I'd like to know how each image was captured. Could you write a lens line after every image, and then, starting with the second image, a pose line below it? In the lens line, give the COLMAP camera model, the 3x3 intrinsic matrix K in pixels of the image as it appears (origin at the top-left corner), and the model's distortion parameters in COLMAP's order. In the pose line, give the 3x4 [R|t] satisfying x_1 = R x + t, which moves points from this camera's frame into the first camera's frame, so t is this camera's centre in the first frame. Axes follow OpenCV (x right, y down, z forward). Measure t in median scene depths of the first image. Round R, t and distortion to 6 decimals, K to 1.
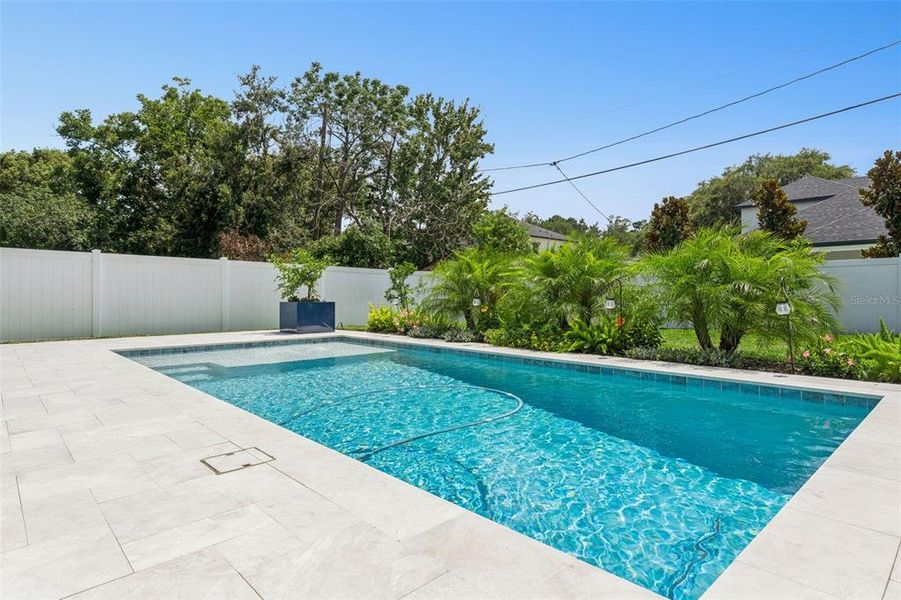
lens RADIAL K [[495.9, 0, 451.8], [0, 495.9, 299.5], [0, 0, 1]] dist [0.001651, -0.000838]
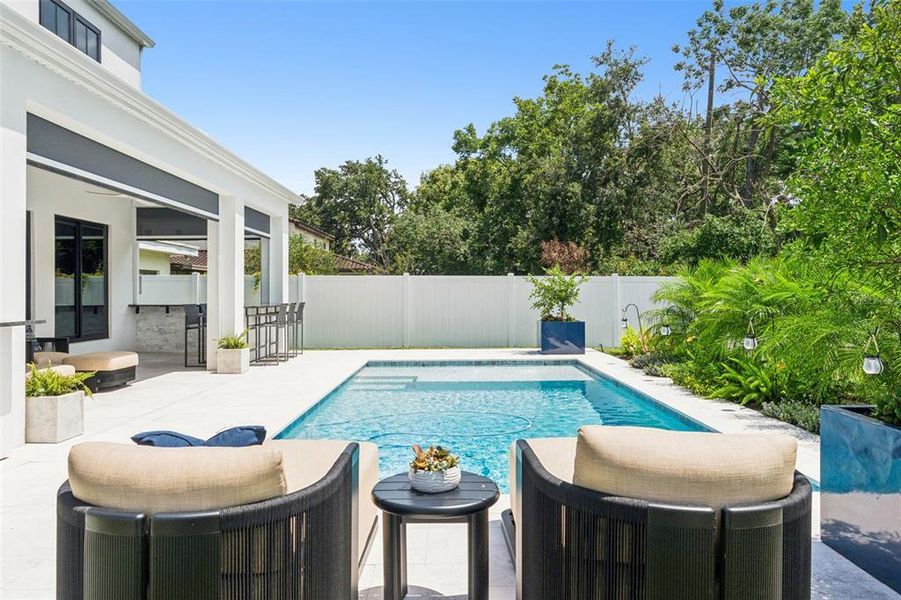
lens RADIAL K [[649.2, 0, 450.5], [0, 649.2, 300.0], [0, 0, 1]] dist [0.002196, 0.001190]
pose [[0.726760, 0.000459, -0.686891, 0.169677], [0.000862, 0.999998, 0.001580, -0.015541], [0.686891, -0.001741, 0.726759, -0.022575]]
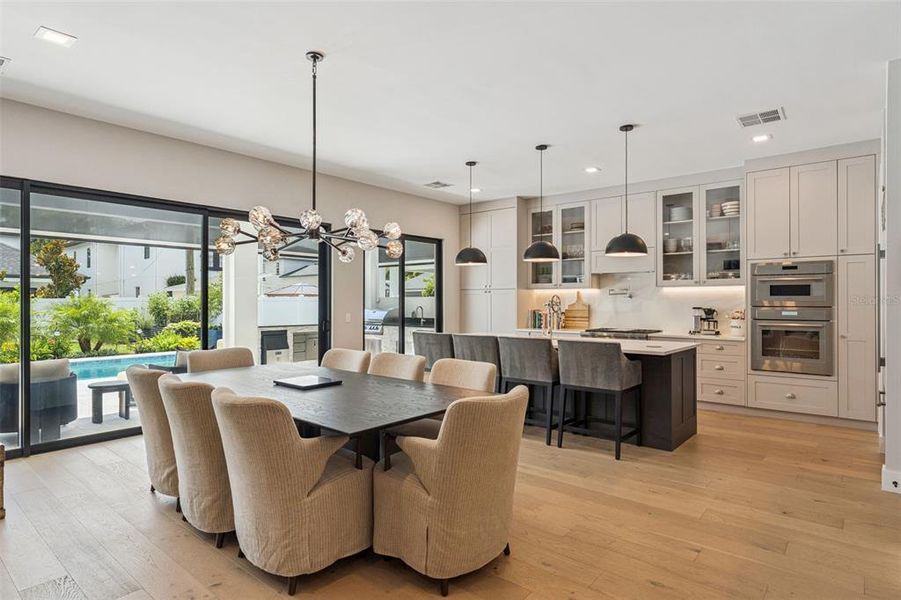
lens RADIAL K [[495.9, 0, 451.8], [0, 495.9, 299.5], [0, 0, 1]] dist [0.001651, -0.000838]
pose [[-0.111554, 0.004387, 0.993749, -0.455494], [0.008522, 0.999958, -0.003458, -0.026143], [-0.993722, 0.008083, -0.111587, -0.088497]]
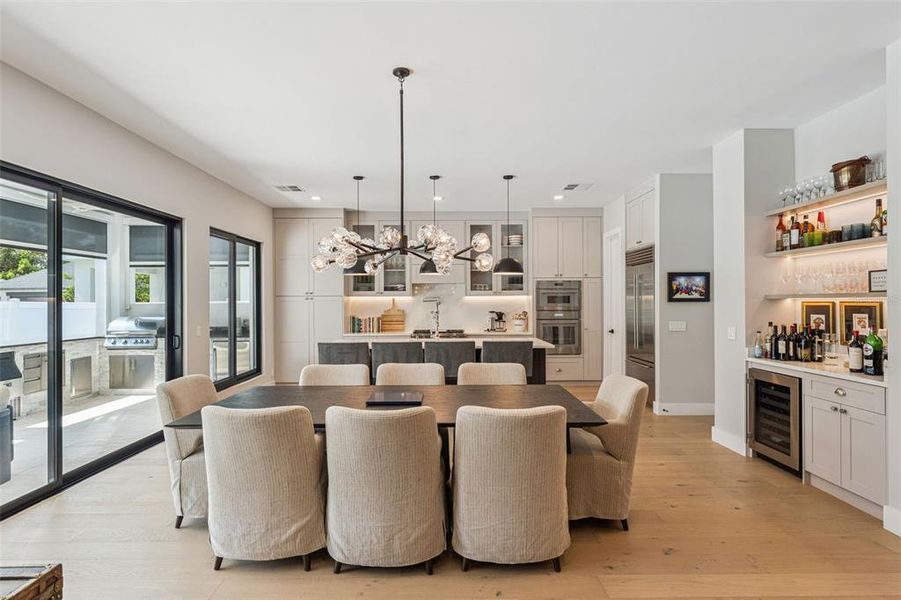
lens RADIAL K [[474.9, 0, 448.1], [0, 474.9, 298.0], [0, 0, 1]] dist [-0.003130, -0.000469]
pose [[-0.732862, 0.008984, 0.680318, -0.412668], [0.011345, 0.999935, -0.000983, -0.031413], [-0.680283, 0.006998, -0.732916, 0.024115]]
